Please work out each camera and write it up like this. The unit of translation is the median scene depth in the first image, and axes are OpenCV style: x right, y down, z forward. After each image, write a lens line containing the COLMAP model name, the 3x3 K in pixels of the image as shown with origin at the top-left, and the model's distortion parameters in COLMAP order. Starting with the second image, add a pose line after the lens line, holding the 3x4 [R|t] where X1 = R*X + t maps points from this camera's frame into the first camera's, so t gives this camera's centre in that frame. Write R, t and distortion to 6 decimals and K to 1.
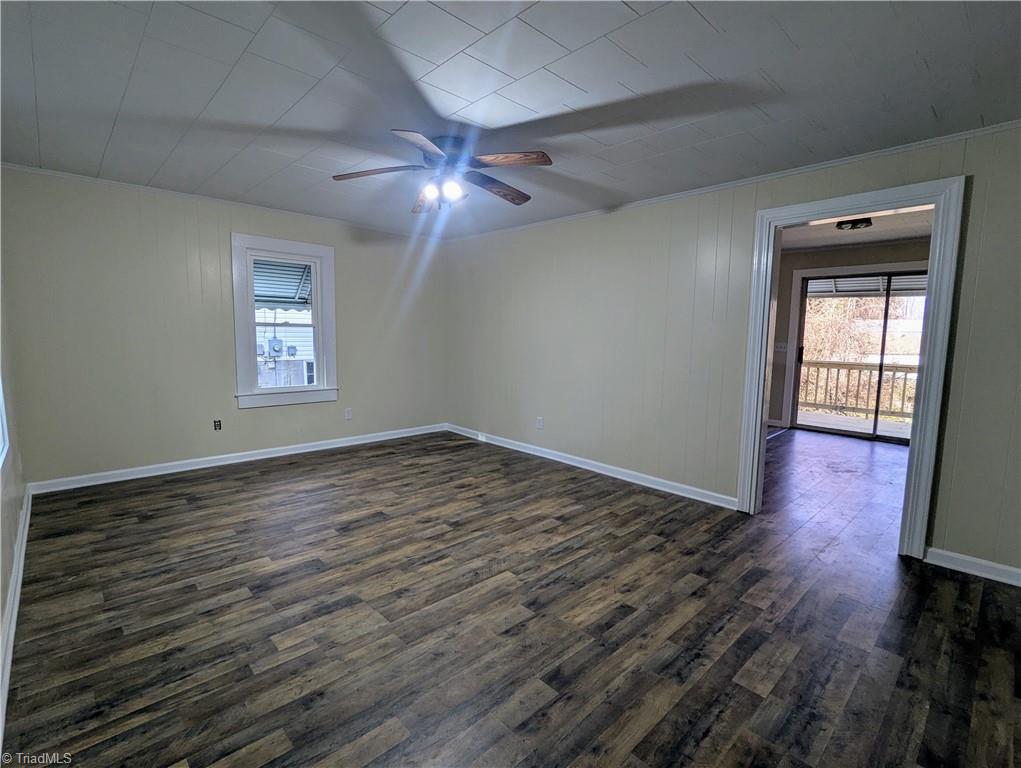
lens RADIAL K [[482.4, 0, 510.7], [0, 482.4, 387.4], [0, 0, 1]] dist [0.001032, 0.000320]
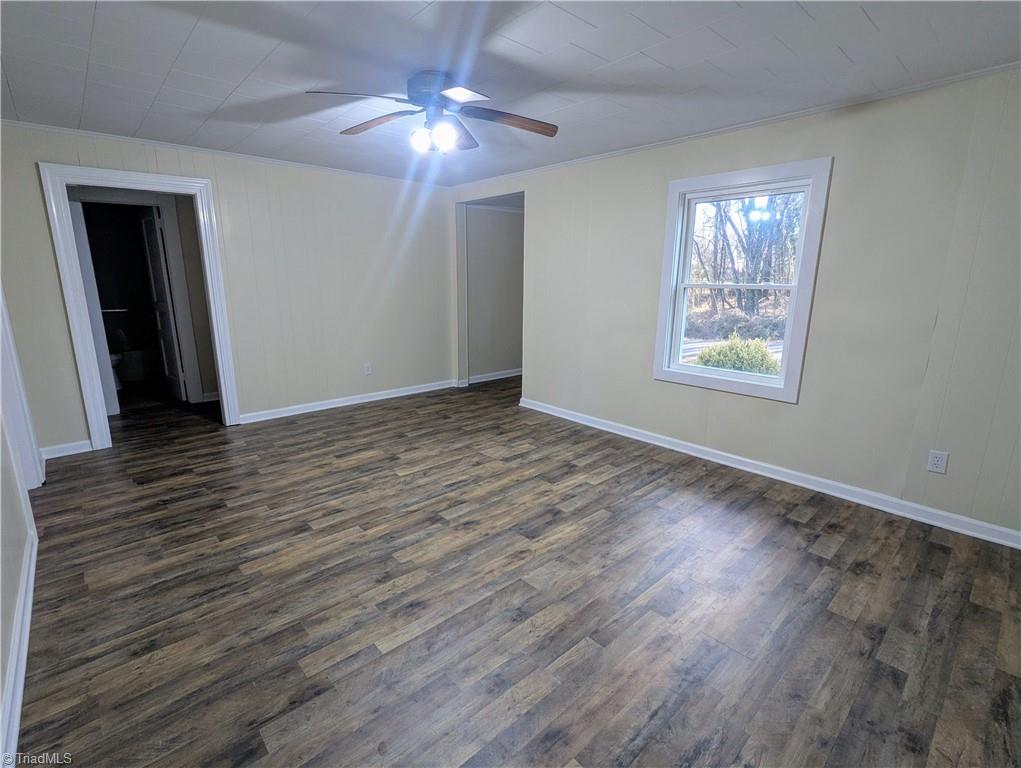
lens RADIAL K [[482.4, 0, 510.3], [0, 482.4, 387.6], [0, 0, 1]] dist [0.001032, 0.000320]
pose [[-0.999574, -0.025524, 0.014169, -0.304475], [-0.019199, 0.940388, 0.339561, -0.283282], [-0.021992, 0.339145, -0.940477, 2.060596]]
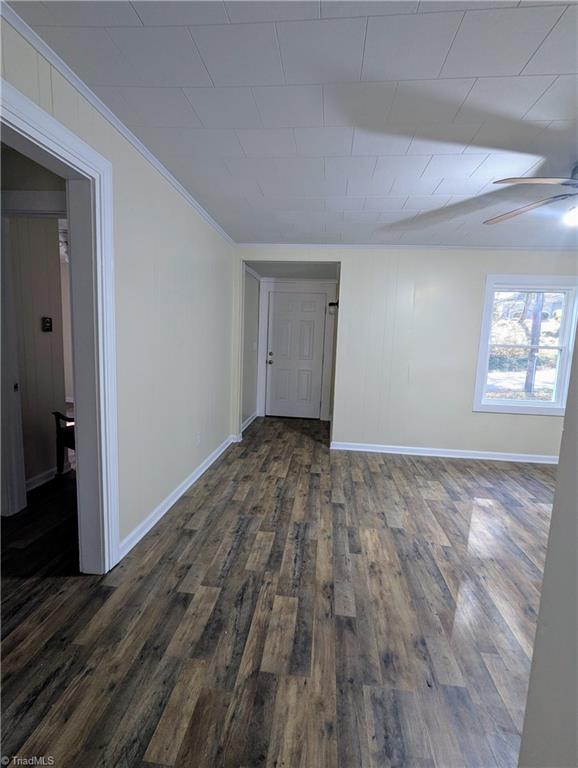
lens RADIAL K [[362.9, 0, 292.0], [0, 362.9, 381.6], [0, 0, 1]] dist [0.001032, 0.000320]
pose [[-0.755500, 0.035155, -0.654205, 0.853594], [-0.127923, 0.971423, 0.199931, -0.151801], [0.642539, 0.234736, -0.729413, 1.264195]]
